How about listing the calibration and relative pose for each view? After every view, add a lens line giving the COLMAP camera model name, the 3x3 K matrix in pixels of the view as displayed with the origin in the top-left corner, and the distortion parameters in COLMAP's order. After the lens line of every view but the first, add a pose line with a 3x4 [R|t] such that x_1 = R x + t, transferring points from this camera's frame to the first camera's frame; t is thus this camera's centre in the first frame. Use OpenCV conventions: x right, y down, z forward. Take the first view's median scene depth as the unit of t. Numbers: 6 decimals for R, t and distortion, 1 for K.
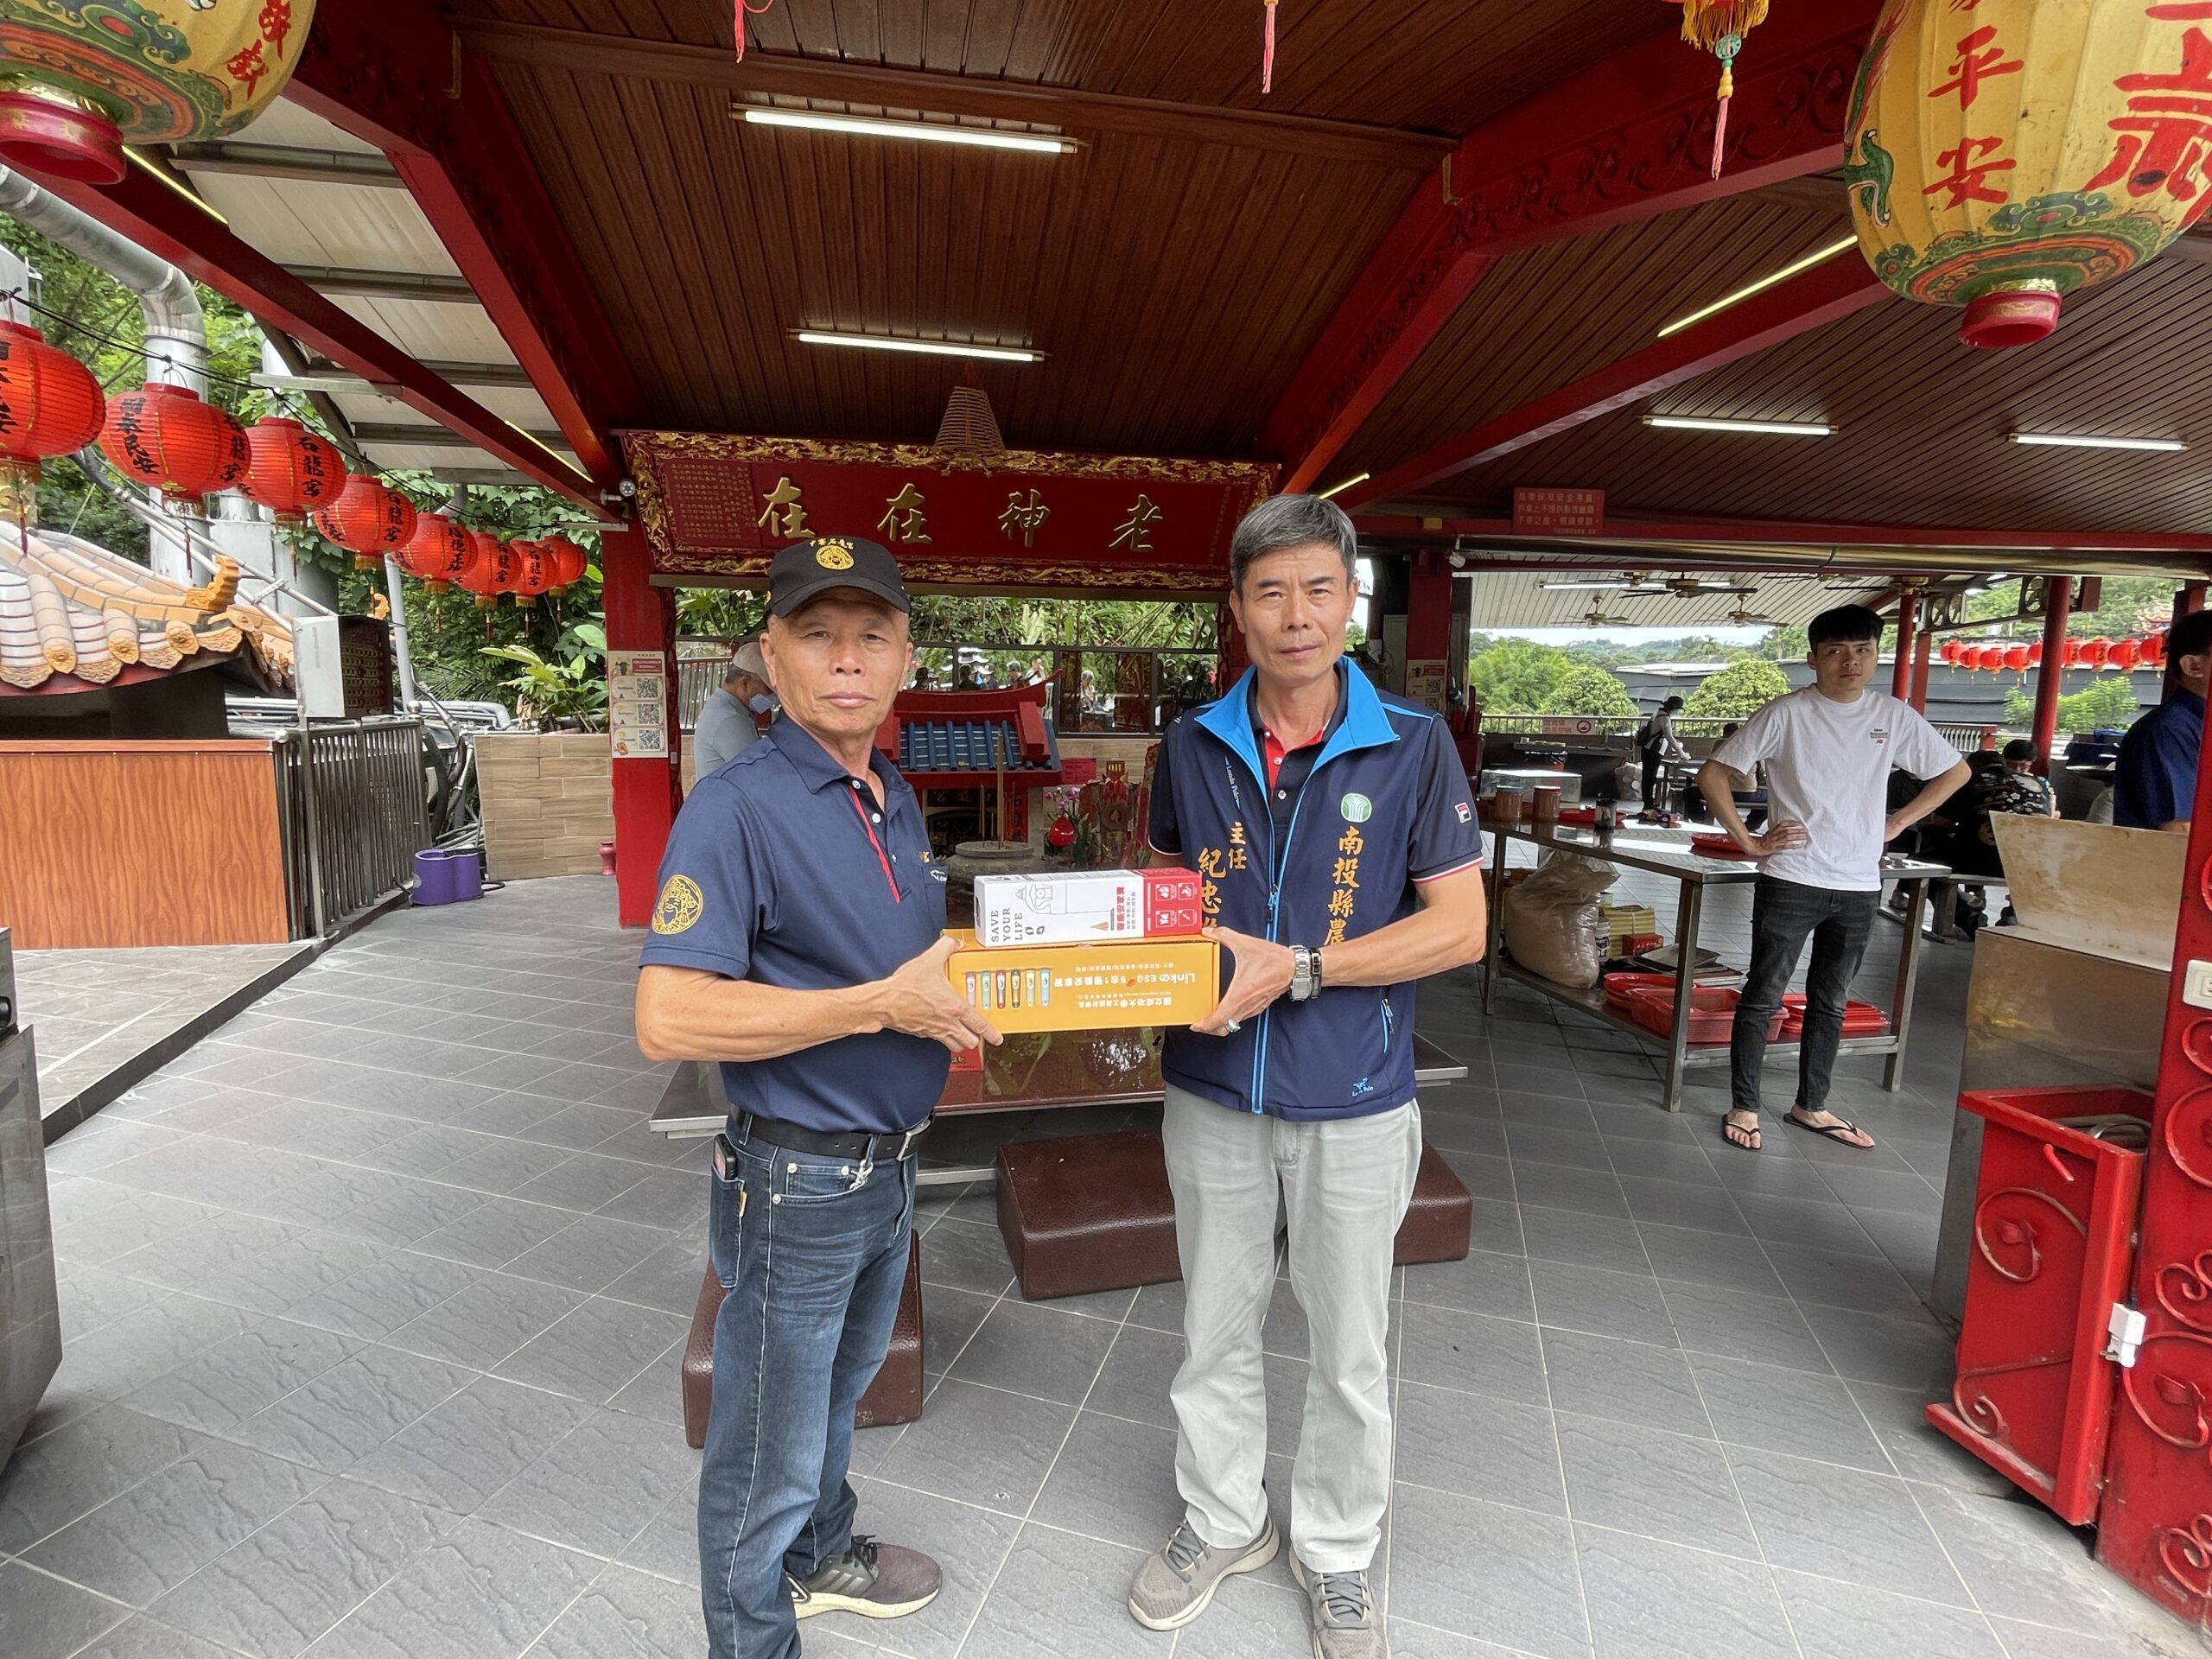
lens RADIAL K [[1018.3, 0, 1106.0], [0, 1018.3, 829.5], [0, 0, 1]] dist [0.015009, -0.000233]
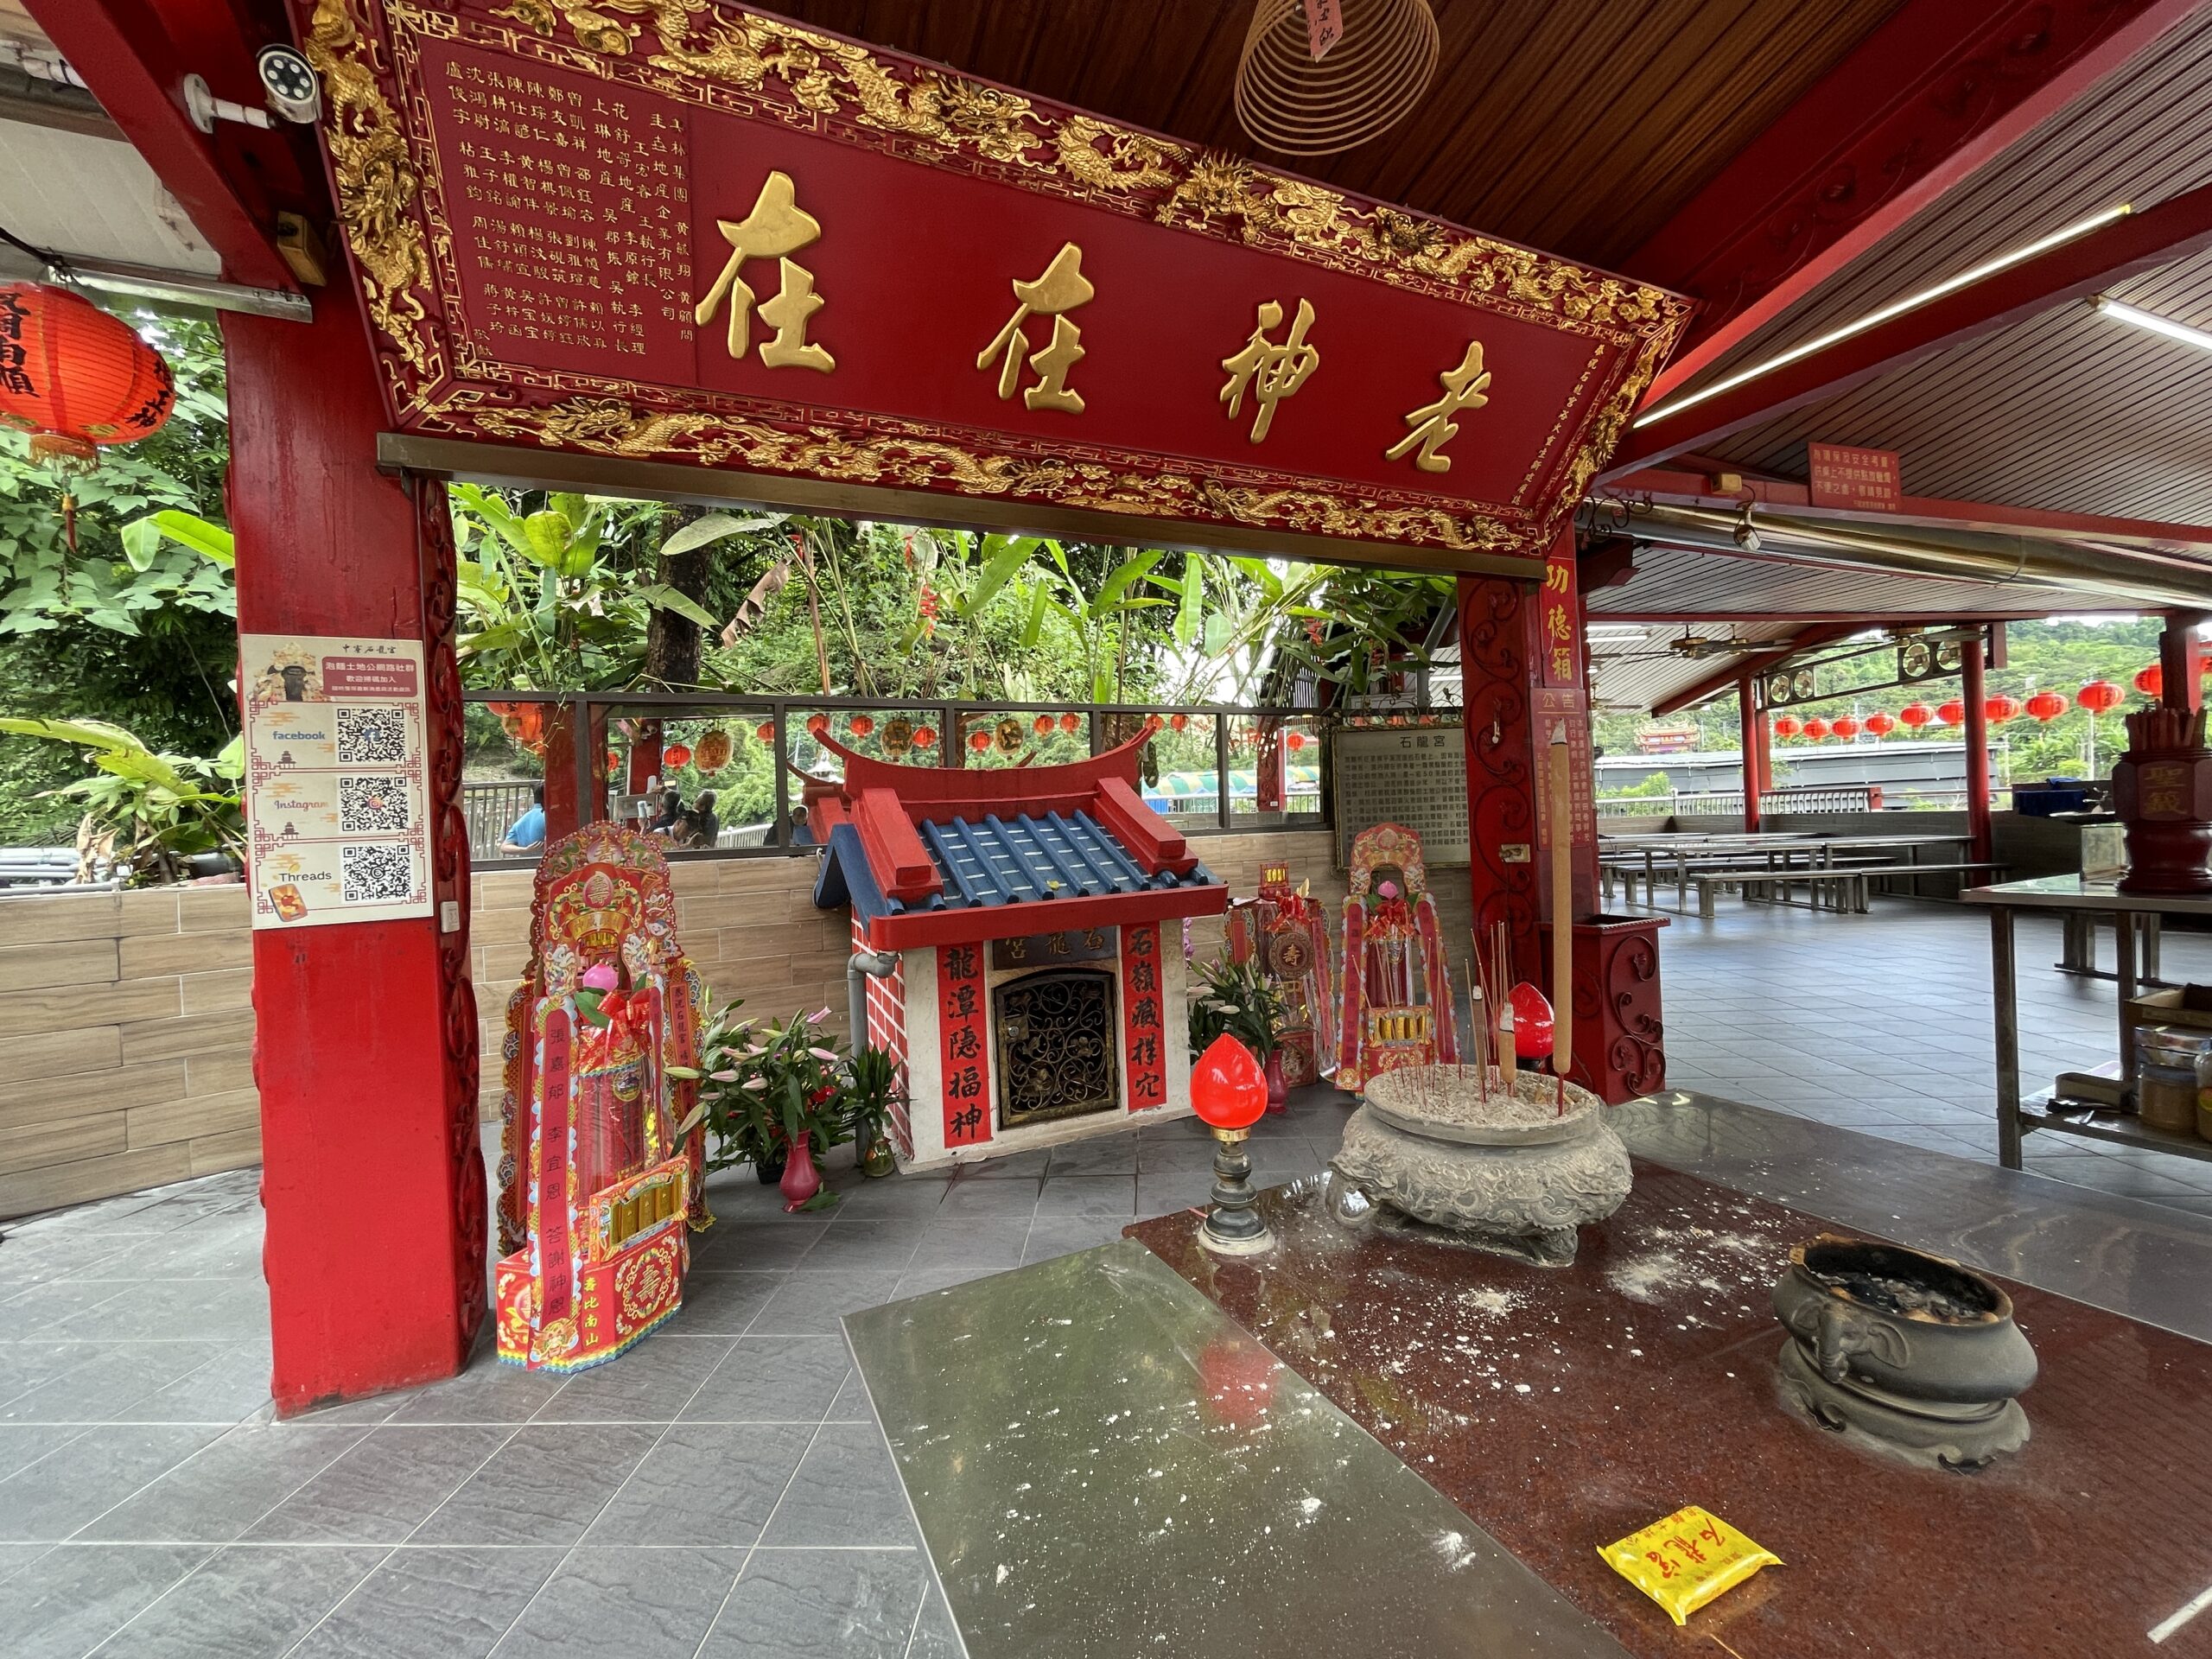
lens RADIAL K [[890.8, 0, 1106.0], [0, 890.8, 829.5], [0, 0, 1]] dist [0.000548, 0.001026]
pose [[0.967664, -0.055491, 0.246063, -0.268155], [0.085348, 0.989993, -0.112381, -0.044289], [-0.237365, 0.129748, 0.962717, 0.620858]]
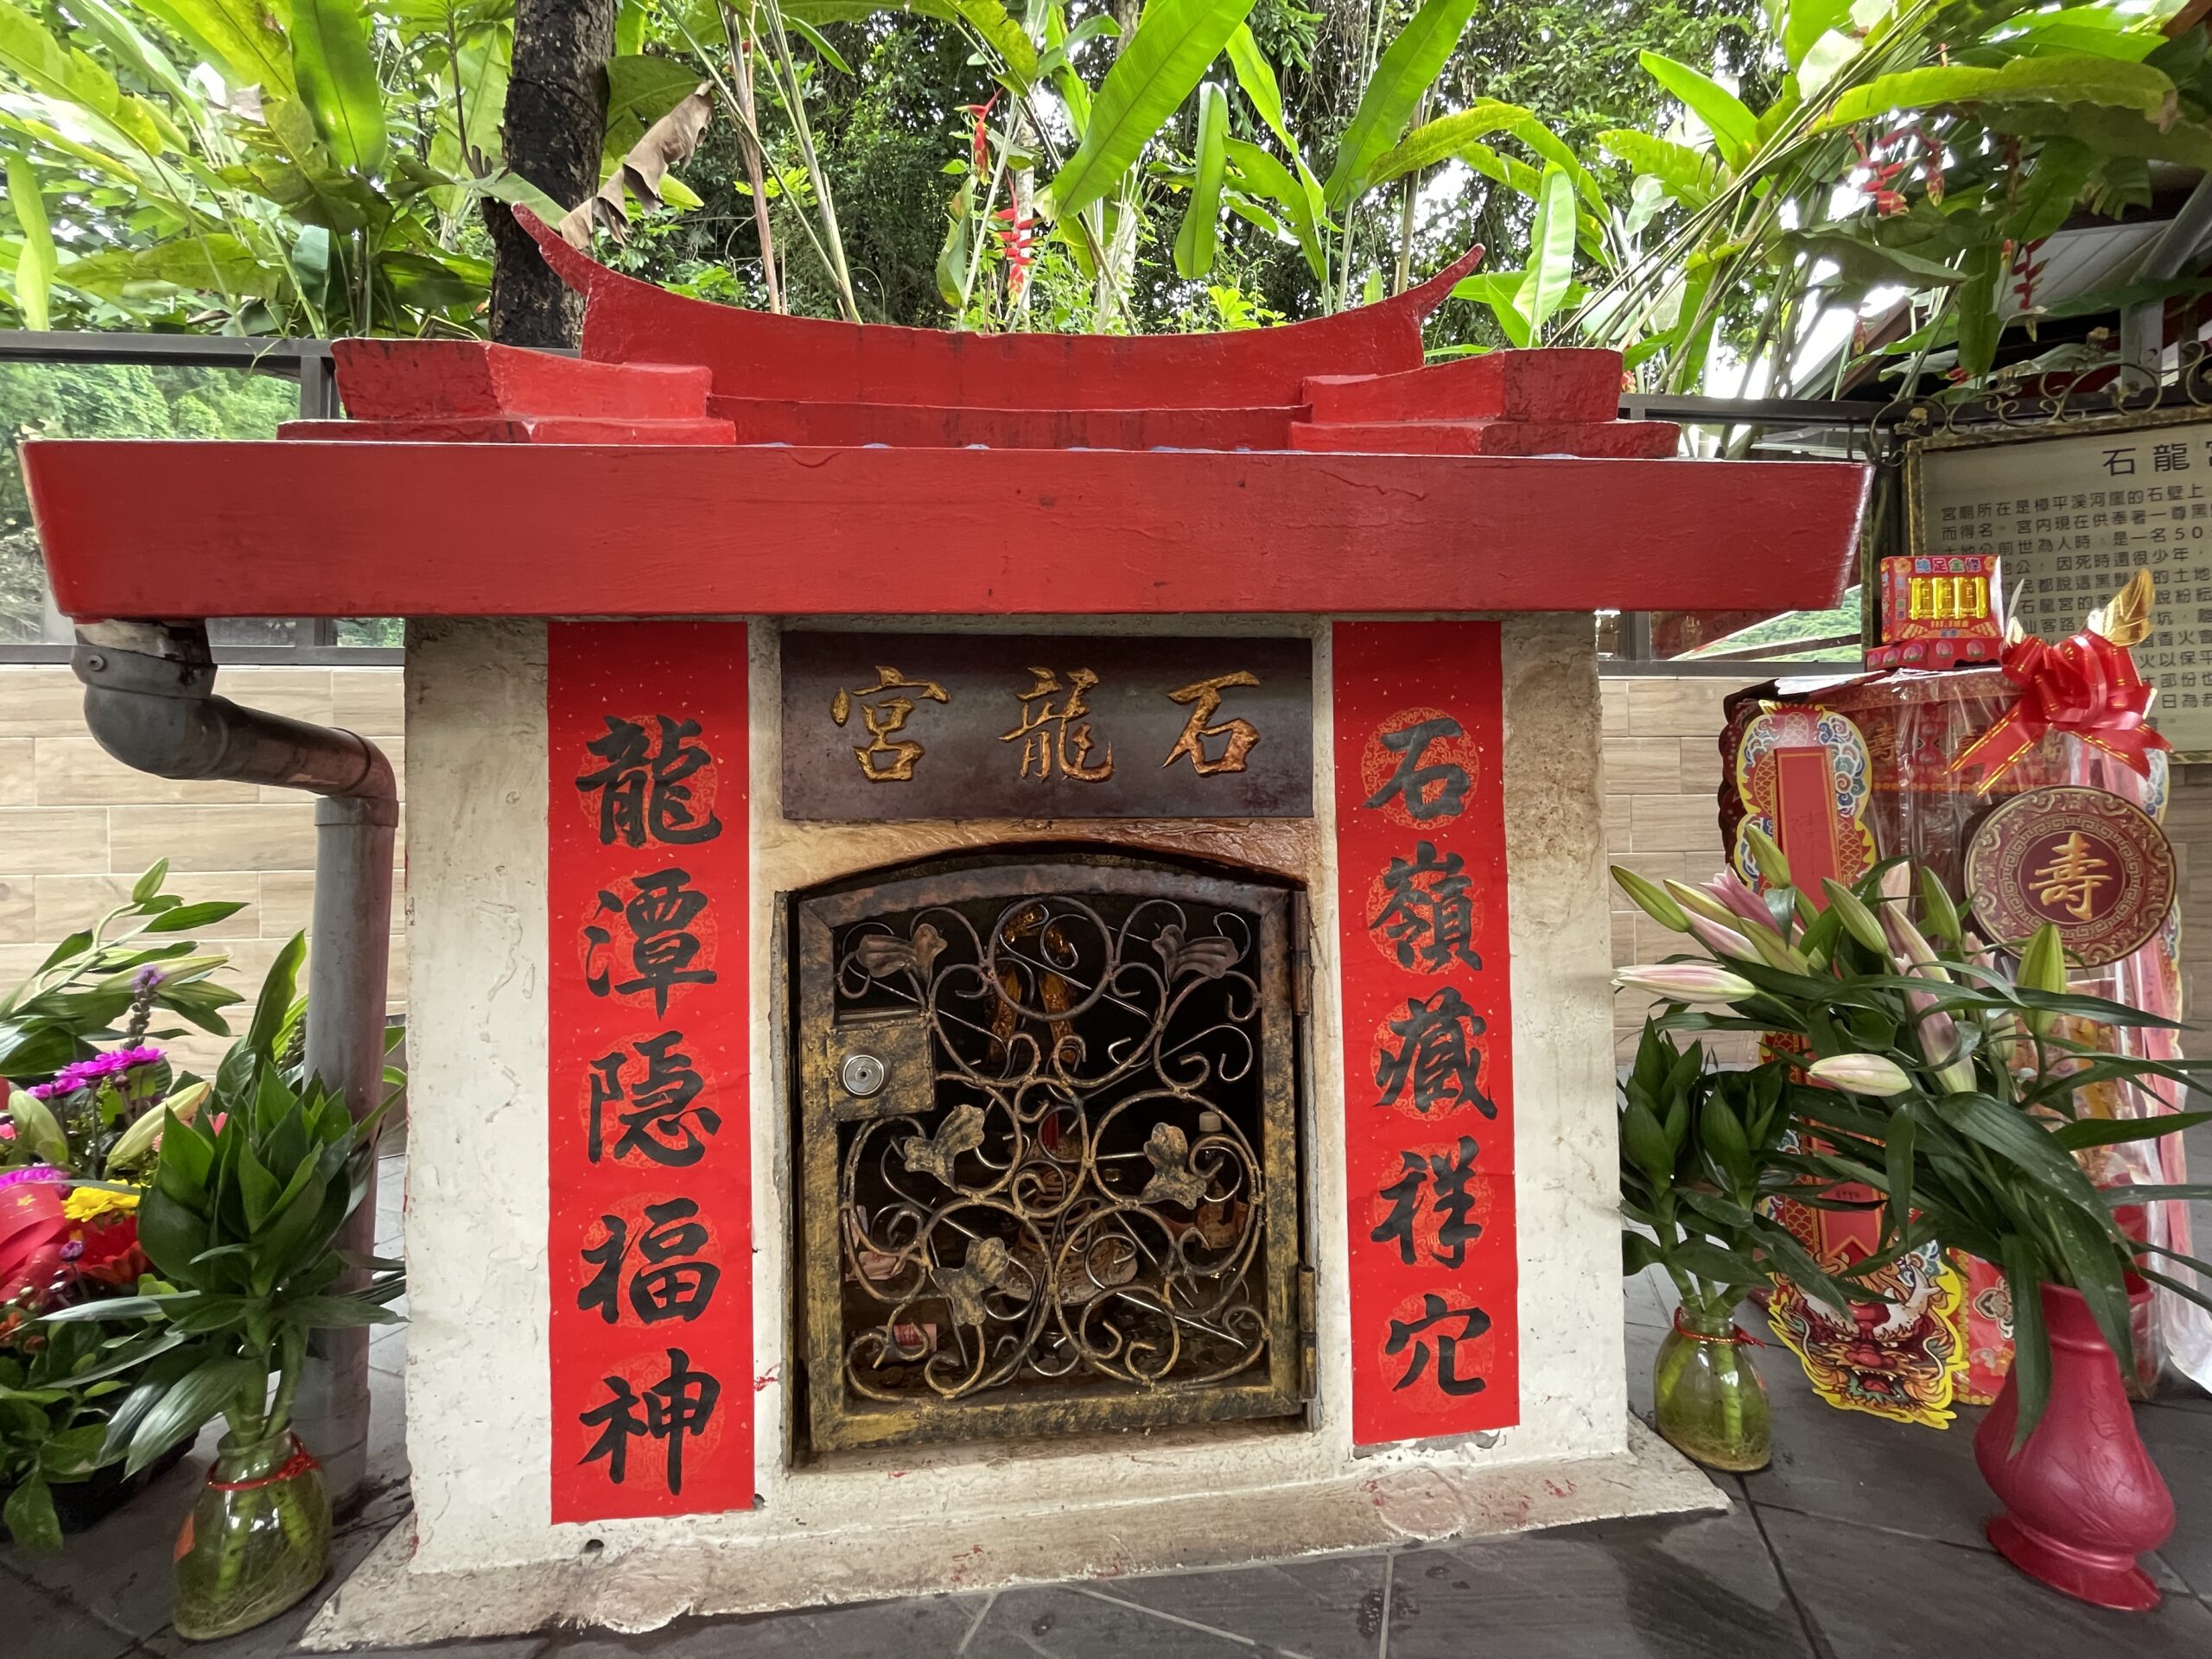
lens RADIAL K [[890.8, 0, 1106.0], [0, 890.8, 829.5], [0, 0, 1]] dist [0.000548, 0.001026]
pose [[0.996184, -0.031492, -0.081401, -0.144823], [0.018044, 0.986798, -0.160946, -0.001669], [0.085395, 0.158863, 0.983601, 1.044920]]
